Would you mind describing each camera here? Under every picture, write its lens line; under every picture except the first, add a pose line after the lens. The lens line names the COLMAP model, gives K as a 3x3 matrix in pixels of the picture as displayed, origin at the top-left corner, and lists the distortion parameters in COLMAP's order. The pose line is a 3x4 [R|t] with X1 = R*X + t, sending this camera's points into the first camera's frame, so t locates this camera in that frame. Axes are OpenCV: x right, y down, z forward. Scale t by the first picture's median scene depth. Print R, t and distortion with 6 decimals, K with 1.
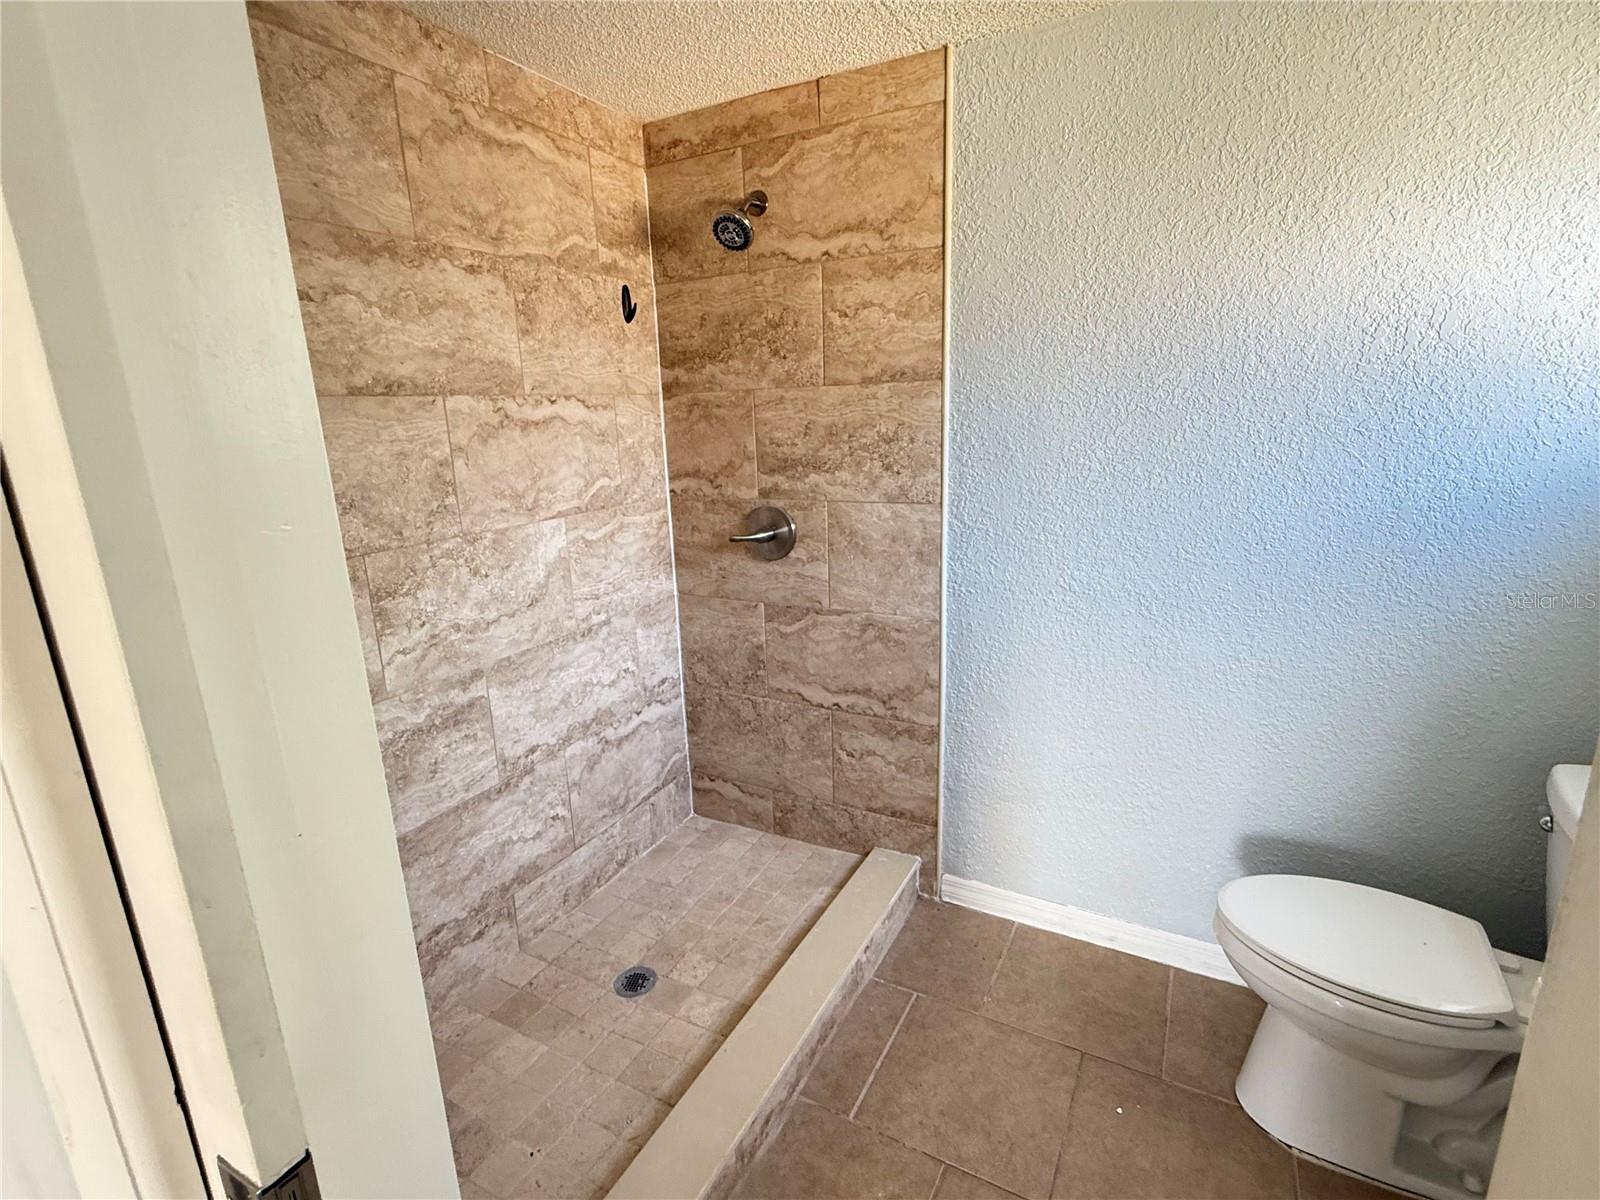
lens RADIAL K [[771.4, 0, 796.5], [0, 771.4, 594.3], [0, 0, 1]] dist [-0.000056, -0.000150]
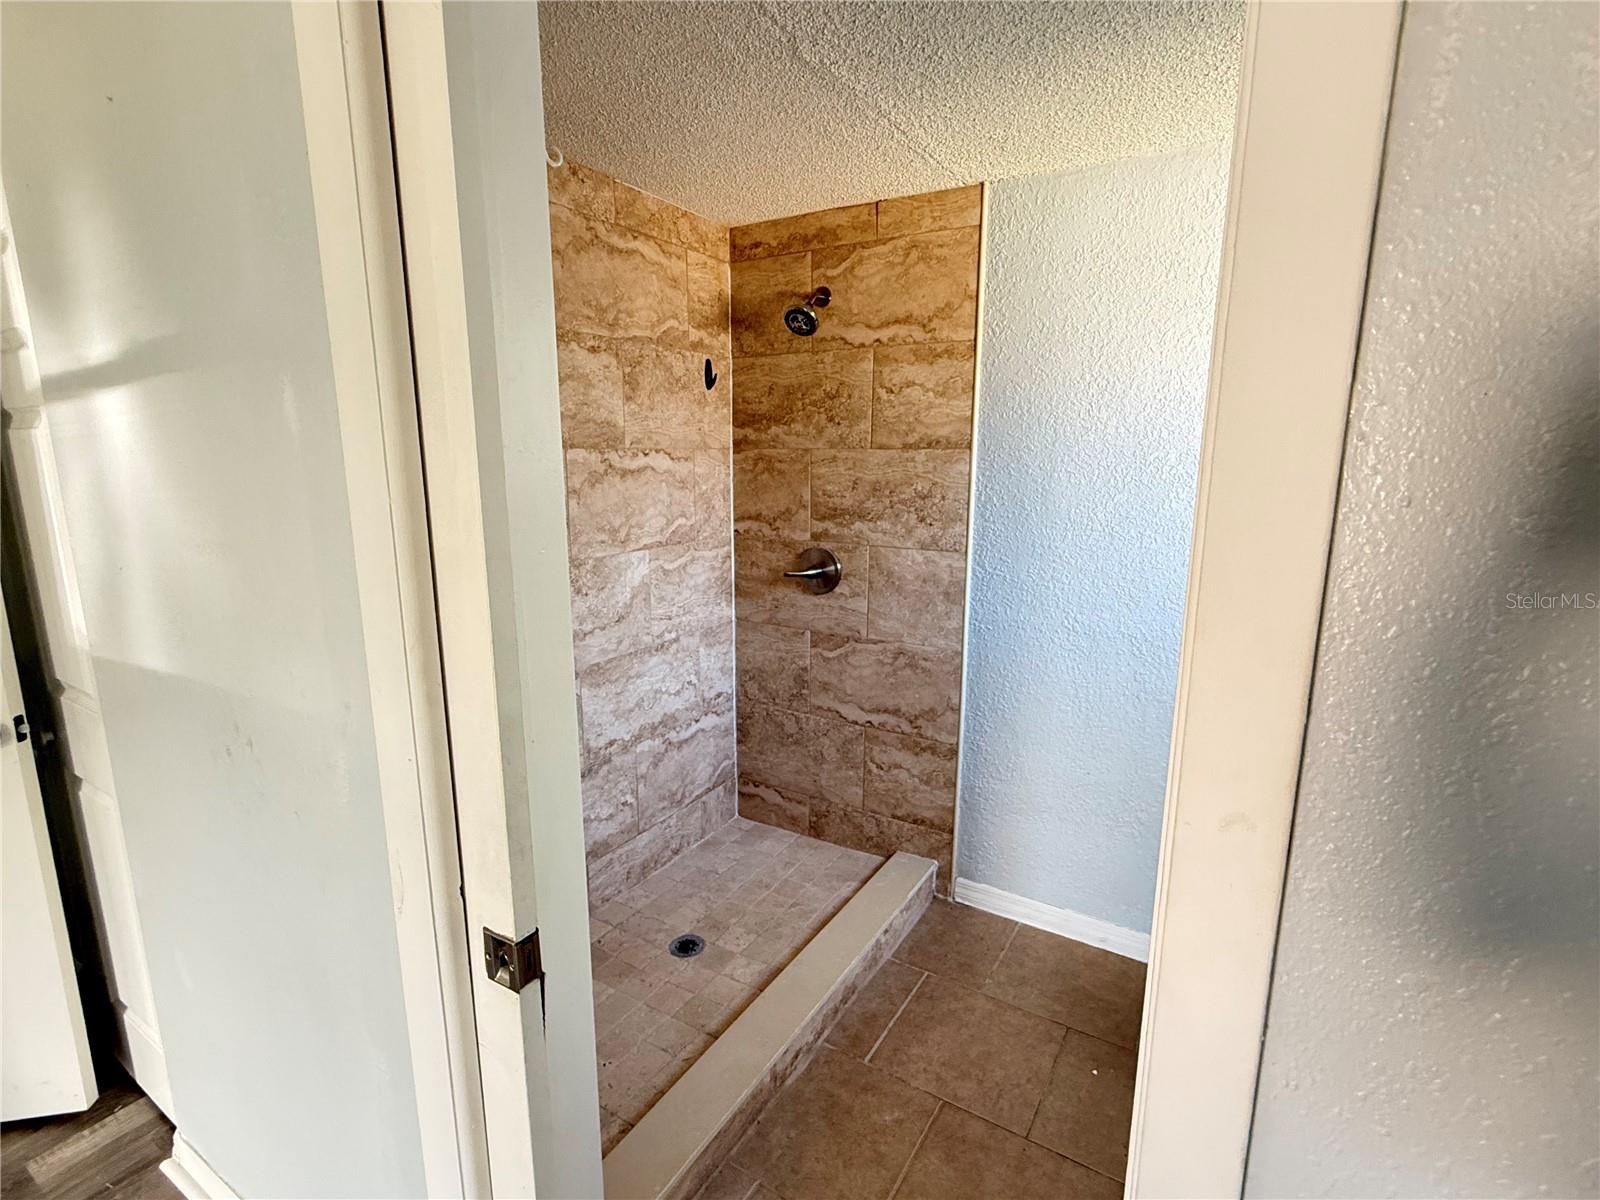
lens RADIAL K [[771.4, 0, 799.4], [0, 771.4, 595.0], [0, 0, 1]] dist [-0.000056, -0.000150]
pose [[0.997786, 0.047088, -0.046966, -0.008297], [-0.049361, 0.997604, -0.048465, 0.017749], [0.044571, 0.050676, 0.997720, -0.187936]]
